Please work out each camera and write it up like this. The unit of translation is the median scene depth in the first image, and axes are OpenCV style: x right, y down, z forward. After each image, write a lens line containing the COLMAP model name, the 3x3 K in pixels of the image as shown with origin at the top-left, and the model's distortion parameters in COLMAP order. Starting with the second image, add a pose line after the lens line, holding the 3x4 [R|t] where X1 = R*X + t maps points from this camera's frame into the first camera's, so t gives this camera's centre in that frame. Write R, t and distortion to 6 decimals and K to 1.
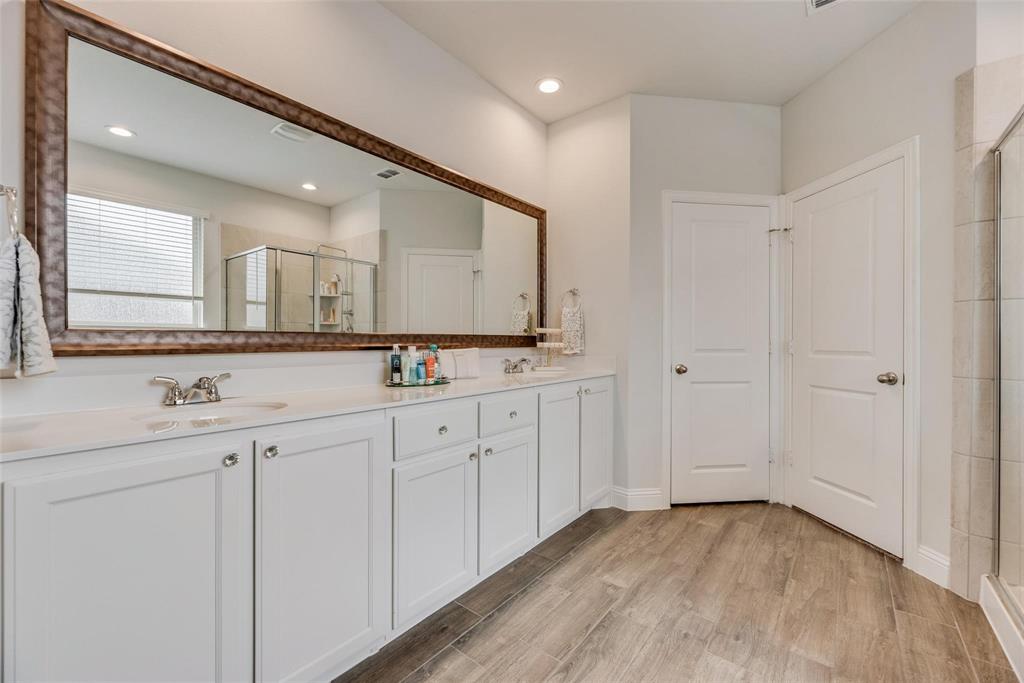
lens RADIAL K [[419.3, 0, 512.0], [0, 419.3, 341.5], [0, 0, 1]] dist [0.000816, -0.000447]
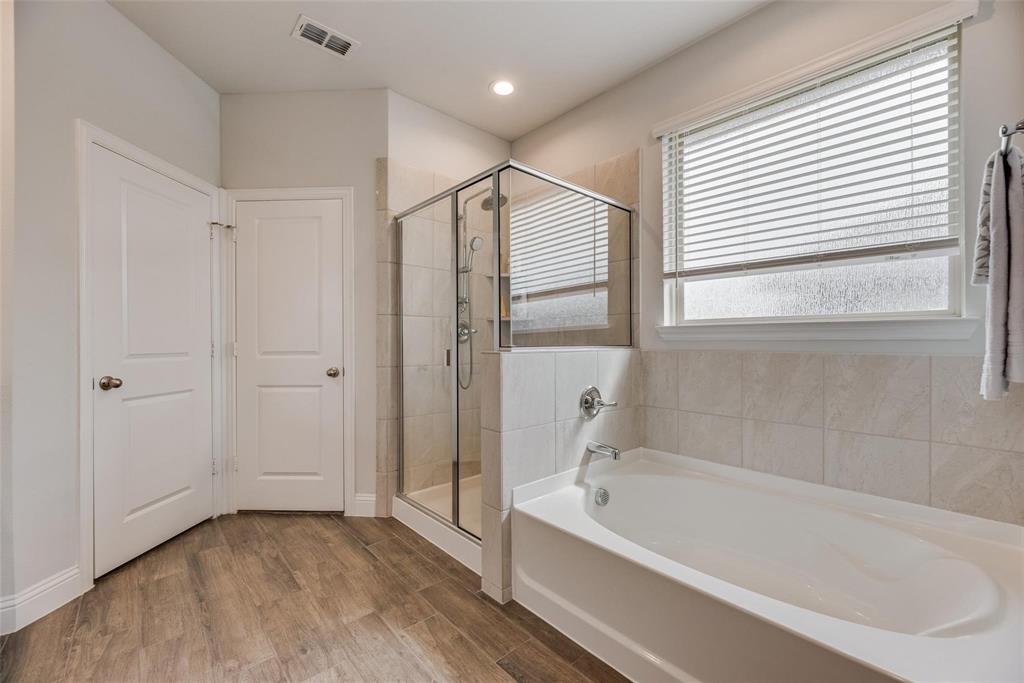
lens RADIAL K [[419.3, 0, 512.0], [0, 419.3, 341.5], [0, 0, 1]] dist [0.000816, -0.000447]
pose [[0.162973, -0.004576, 0.986620, -0.248464], [0.005911, 0.999976, 0.003662, -0.004470], [-0.986613, 0.005236, 0.162996, 0.271605]]
